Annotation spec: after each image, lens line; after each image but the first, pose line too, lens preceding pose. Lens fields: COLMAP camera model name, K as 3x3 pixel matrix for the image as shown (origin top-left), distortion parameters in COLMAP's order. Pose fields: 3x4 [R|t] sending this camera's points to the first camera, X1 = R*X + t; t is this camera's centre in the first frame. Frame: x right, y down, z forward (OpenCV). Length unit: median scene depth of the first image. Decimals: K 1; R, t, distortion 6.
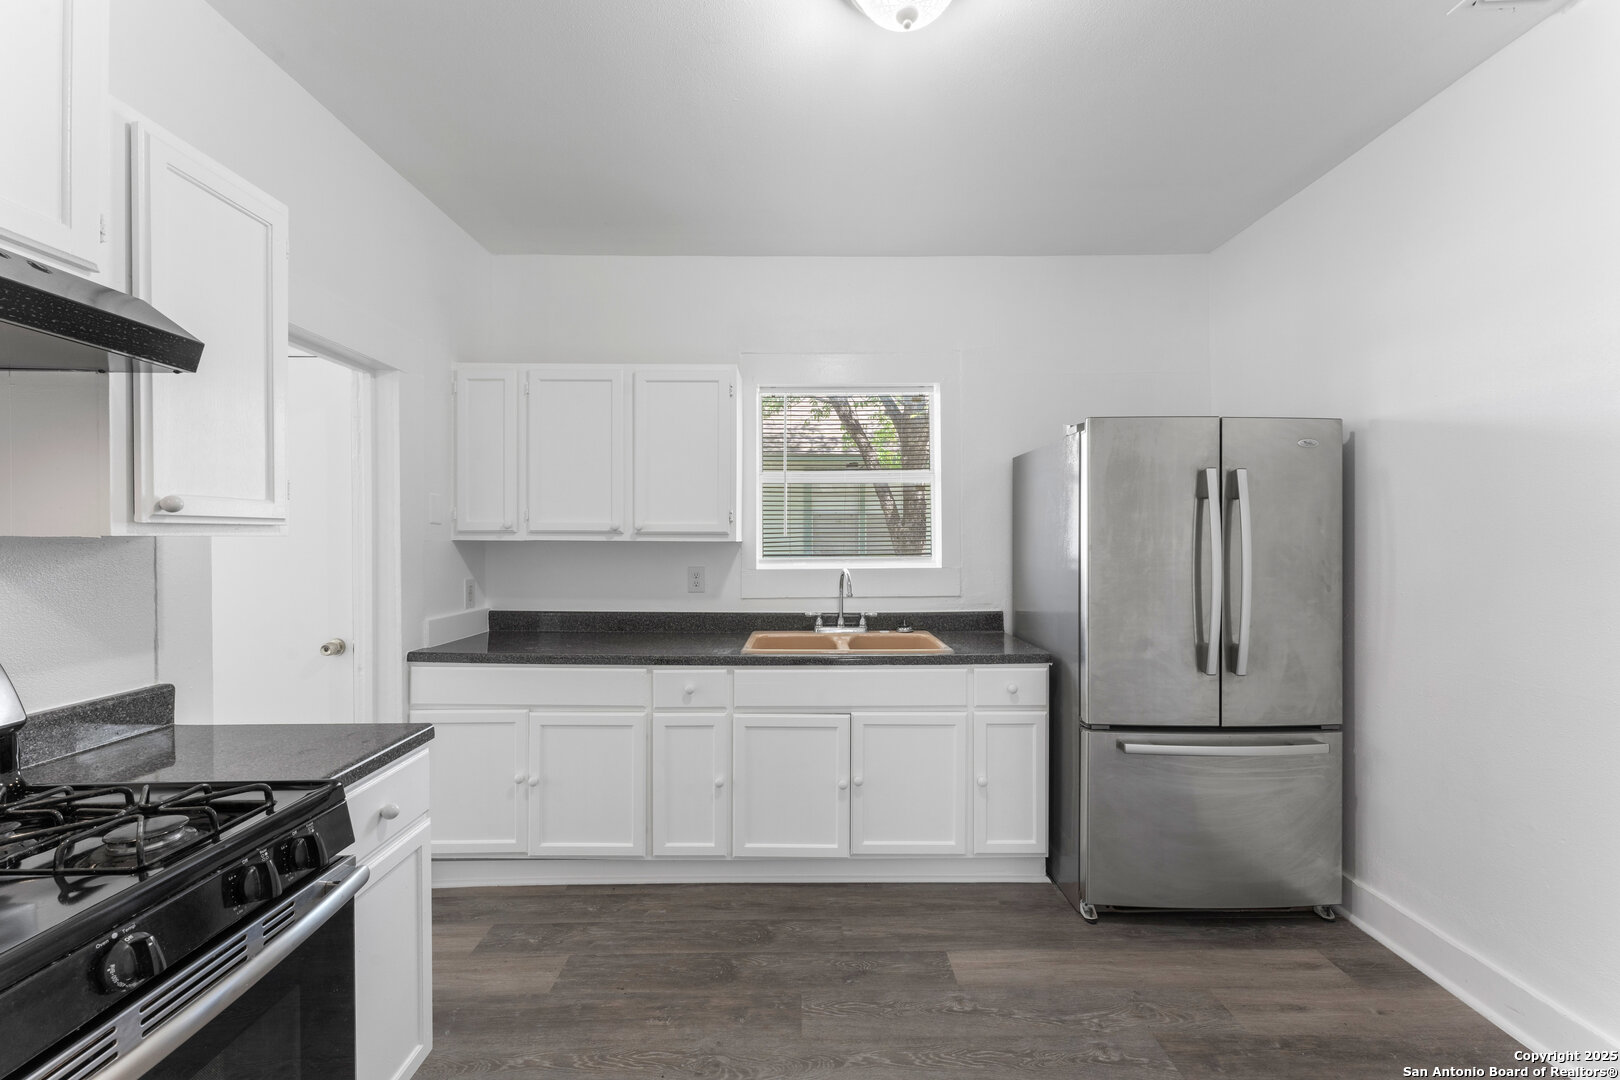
lens RADIAL K [[653.5, 0, 806.3], [0, 653.5, 540.6], [0, 0, 1]] dist [0.006687, 0.000778]
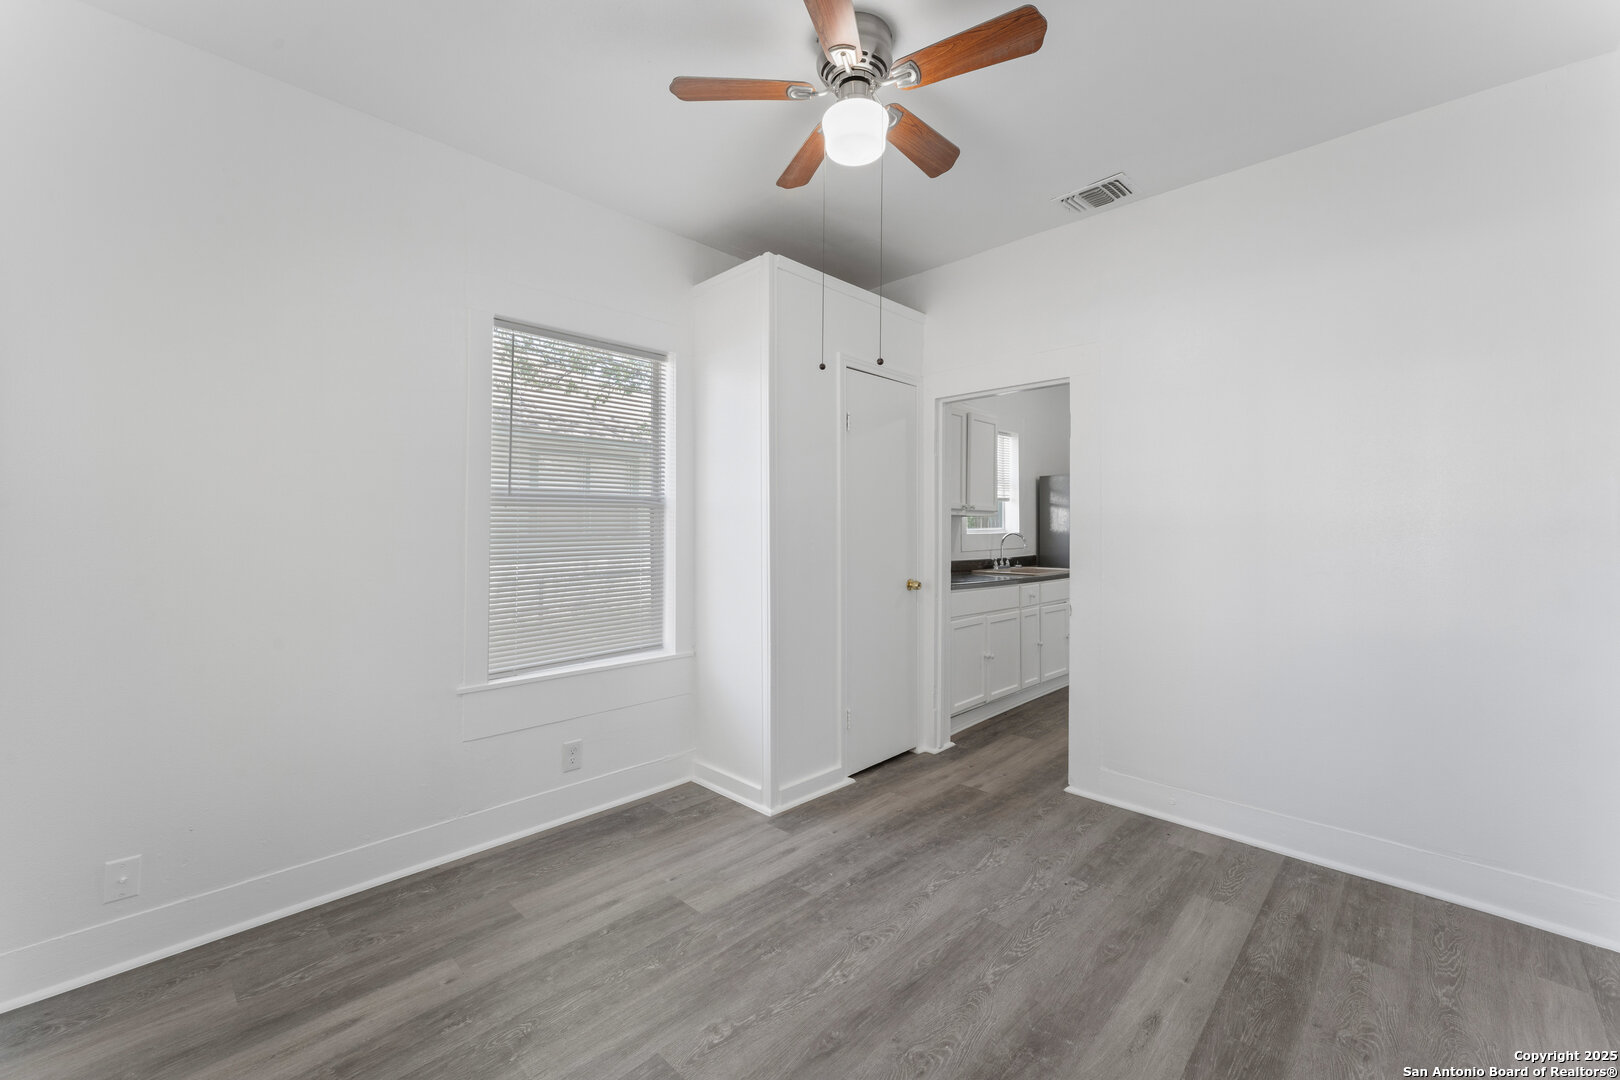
lens RADIAL K [[653.5, 0, 809.6], [0, 653.5, 528.8], [0, 0, 1]] dist [0.006687, 0.000778]
pose [[0.700316, -0.000729, 0.713832, -1.947223], [0.003540, 0.999991, -0.002453, 0.040459], [-0.713824, 0.004245, 0.700313, 0.152534]]
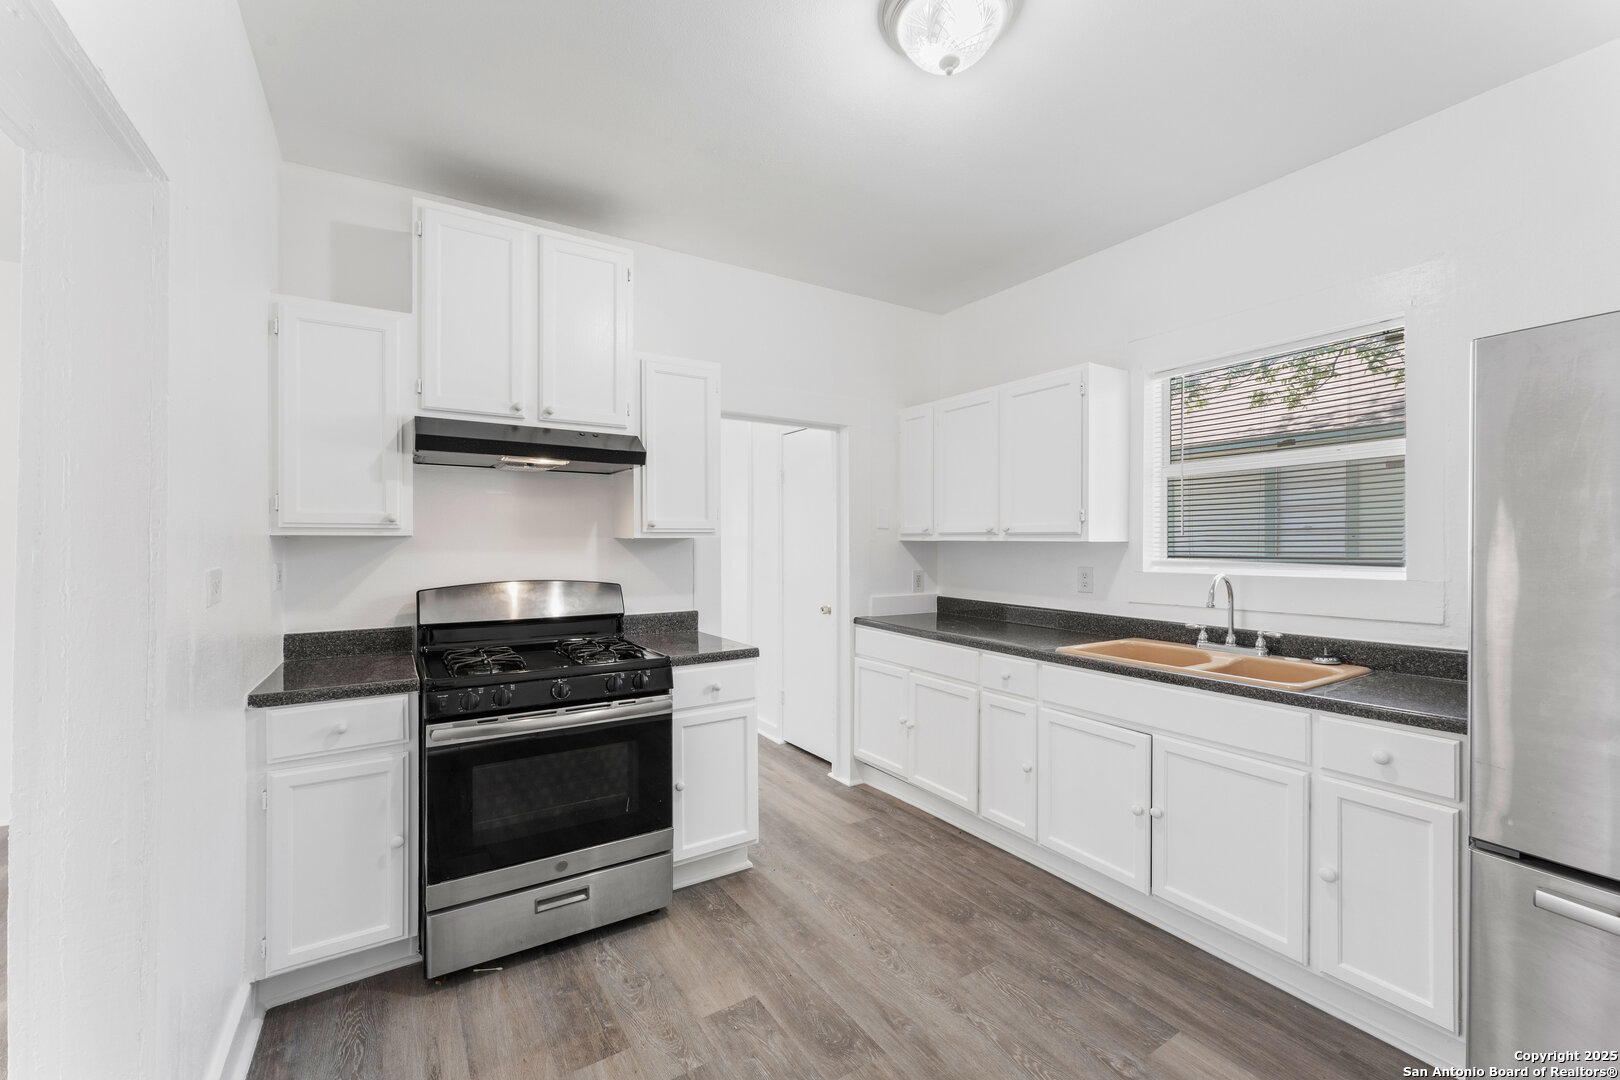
lens RADIAL K [[653.5, 0, 800.8], [0, 653.5, 542.3], [0, 0, 1]] dist [0.006687, 0.000778]
pose [[0.531638, 0.001263, -0.846971, 0.570724], [-0.002286, 0.999997, 0.000056, 0.004144], [0.846969, 0.001906, 0.531639, 0.123437]]
